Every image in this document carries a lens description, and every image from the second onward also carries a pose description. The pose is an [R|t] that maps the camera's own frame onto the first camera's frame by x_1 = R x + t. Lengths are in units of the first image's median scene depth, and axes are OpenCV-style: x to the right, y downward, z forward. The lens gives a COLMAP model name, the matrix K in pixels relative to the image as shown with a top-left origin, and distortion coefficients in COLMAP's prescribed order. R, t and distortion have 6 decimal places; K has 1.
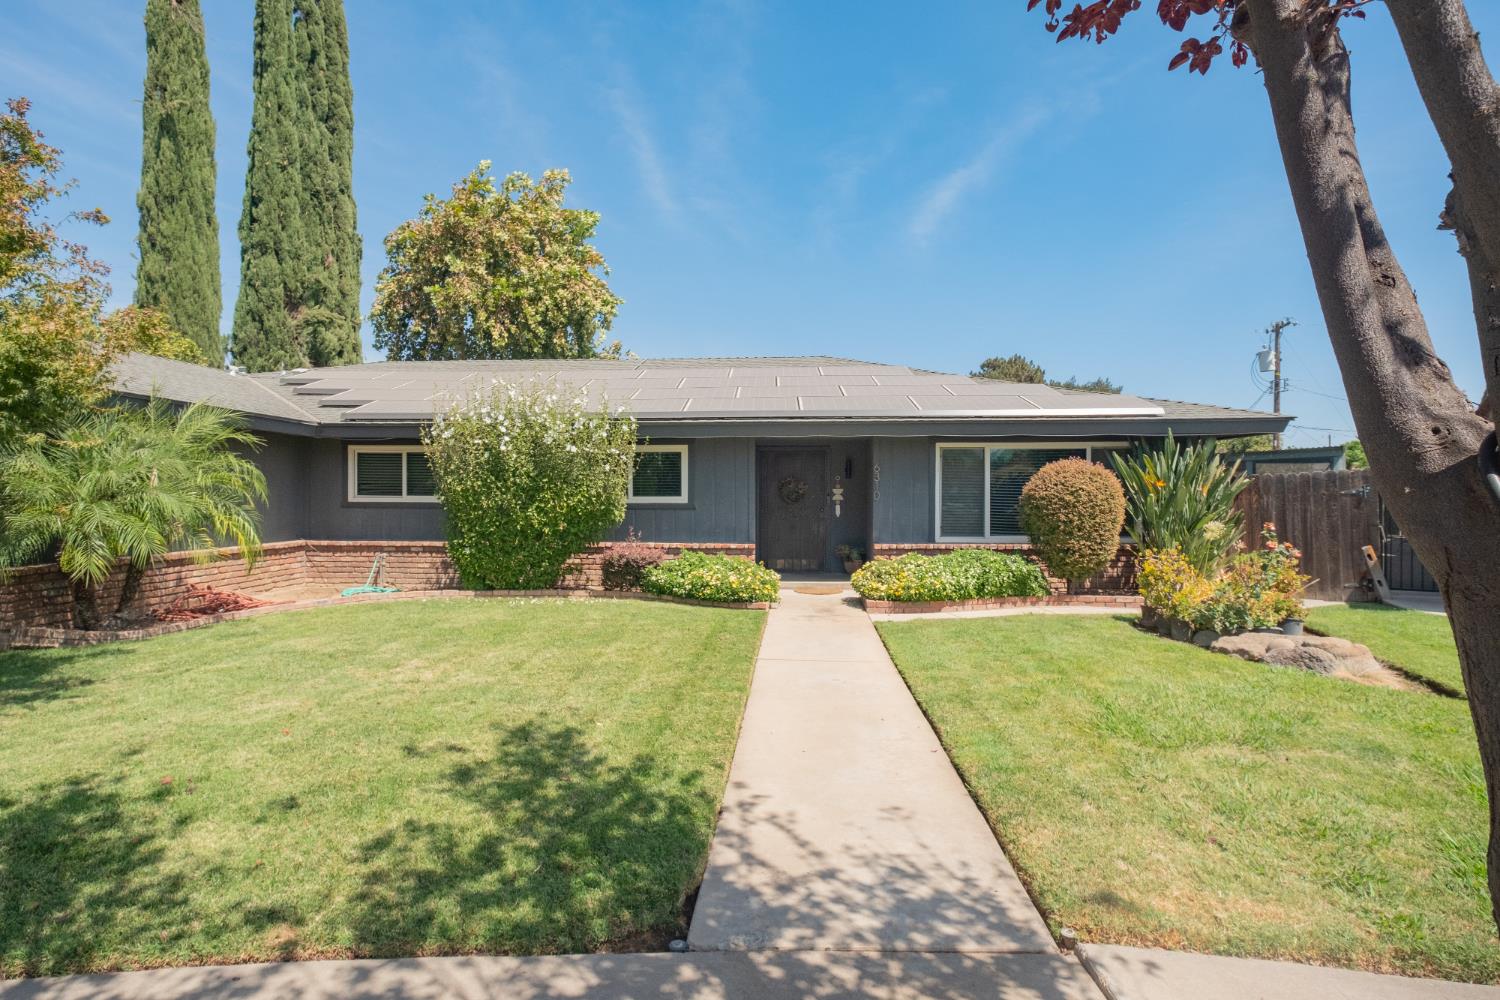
lens RADIAL K [[739.8, 0, 750.0], [0, 739.8, 500.0], [0, 0, 1]] dist [-0.008545, -0.000065]
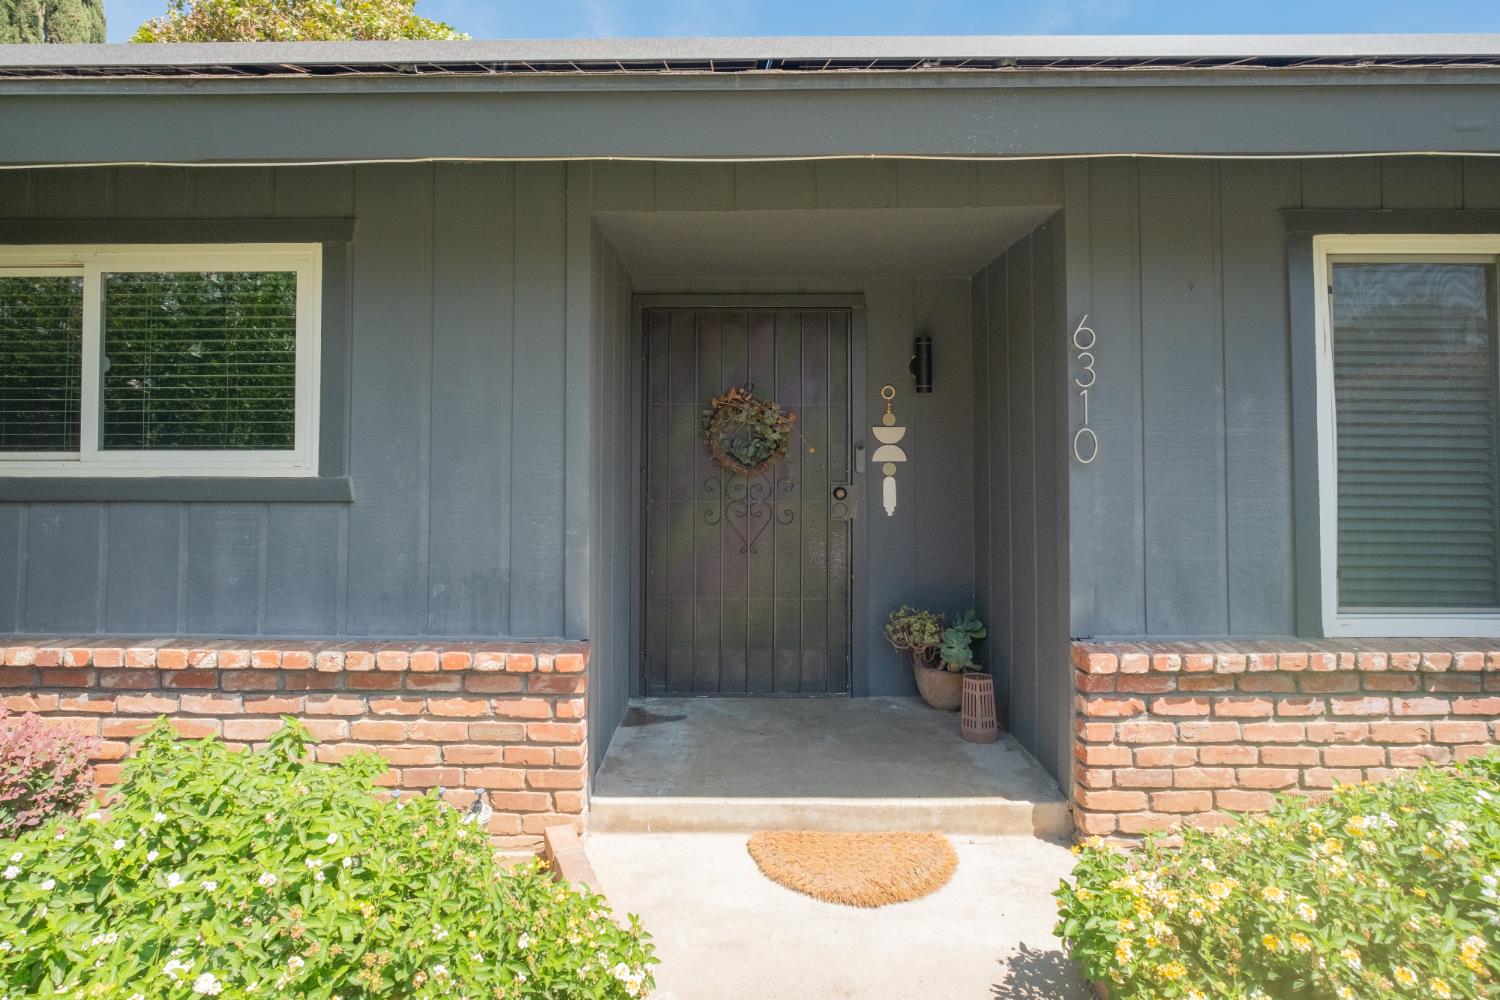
lens RADIAL K [[731.3, 0, 730.6], [0, 731.3, 429.1], [0, 0, 1]] dist [-0.001002, -0.000010]
pose [[0.999505, 0.000677, 0.031455, 0.045442], [0.000356, 0.999461, -0.032820, -0.004079], [-0.031460, 0.032815, 0.998966, 0.750125]]
